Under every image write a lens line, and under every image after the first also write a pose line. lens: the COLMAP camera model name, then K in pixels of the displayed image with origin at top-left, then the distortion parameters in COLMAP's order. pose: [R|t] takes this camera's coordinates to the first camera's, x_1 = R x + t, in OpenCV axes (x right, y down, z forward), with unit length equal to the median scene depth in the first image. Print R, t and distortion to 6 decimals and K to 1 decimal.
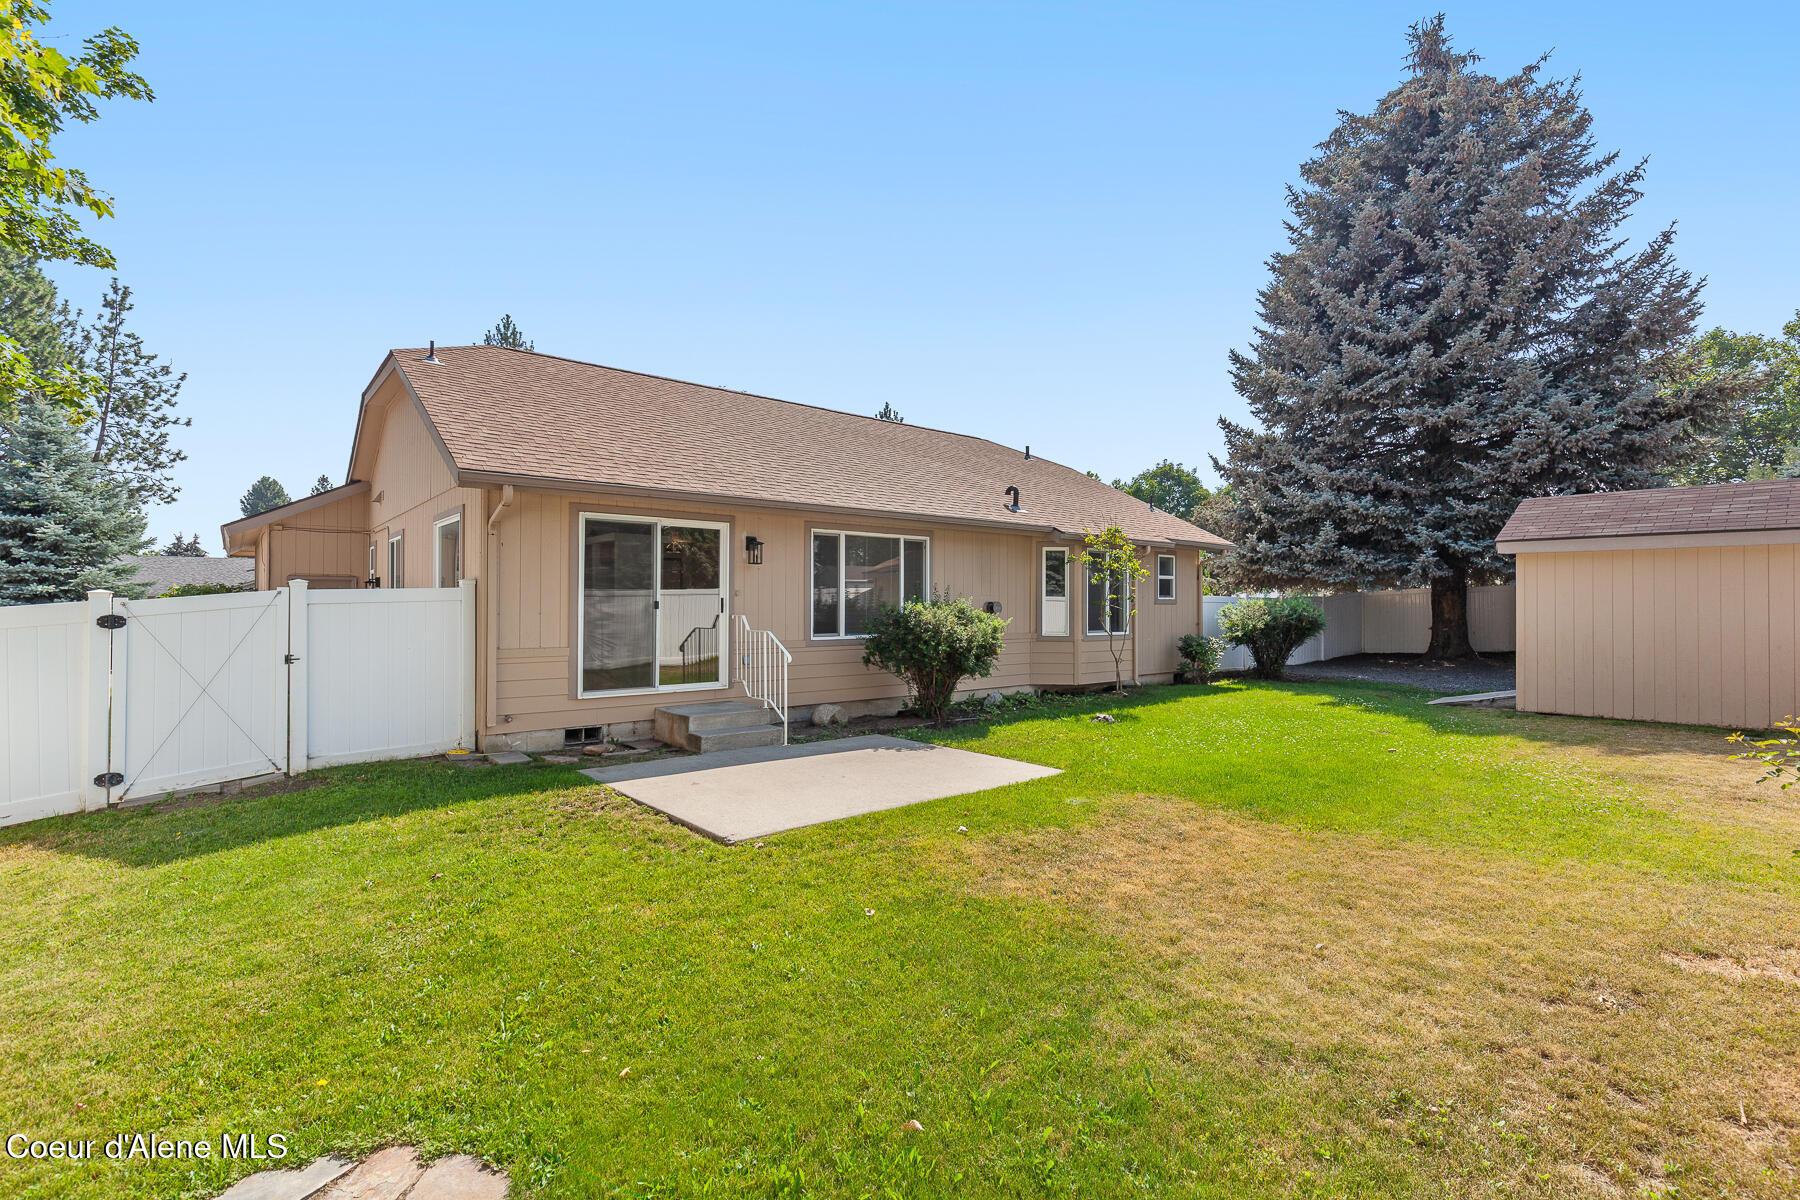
lens RADIAL K [[811.2, 0, 910.6], [0, 811.2, 589.8], [0, 0, 1]] dist [0.009568, -0.002550]
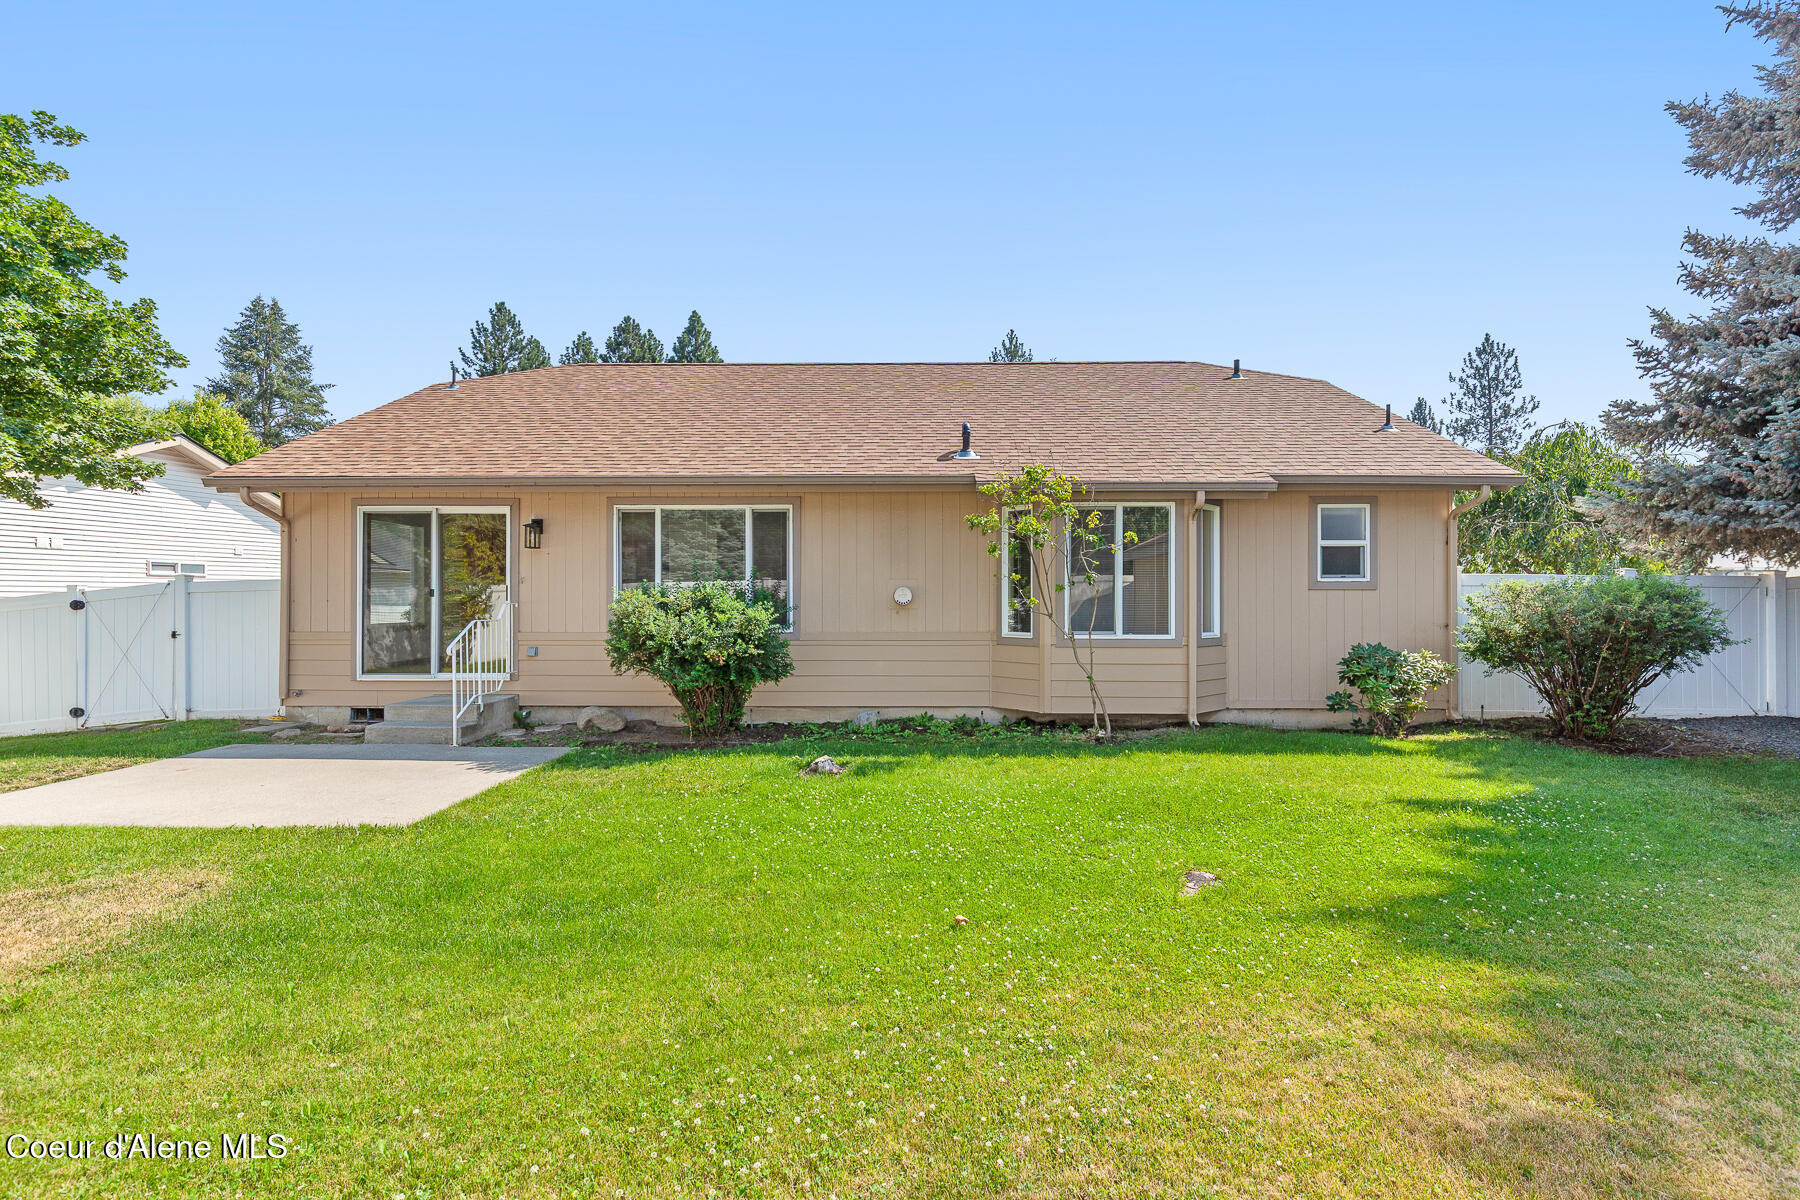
lens RADIAL K [[811.2, 0, 899.3], [0, 811.2, 607.6], [0, 0, 1]] dist [0.009568, -0.002550]
pose [[0.751767, 0.004743, -0.659411, 0.614823], [0.014266, 0.999623, 0.023454, 0.016642], [0.659274, -0.027039, 0.751416, 0.486631]]
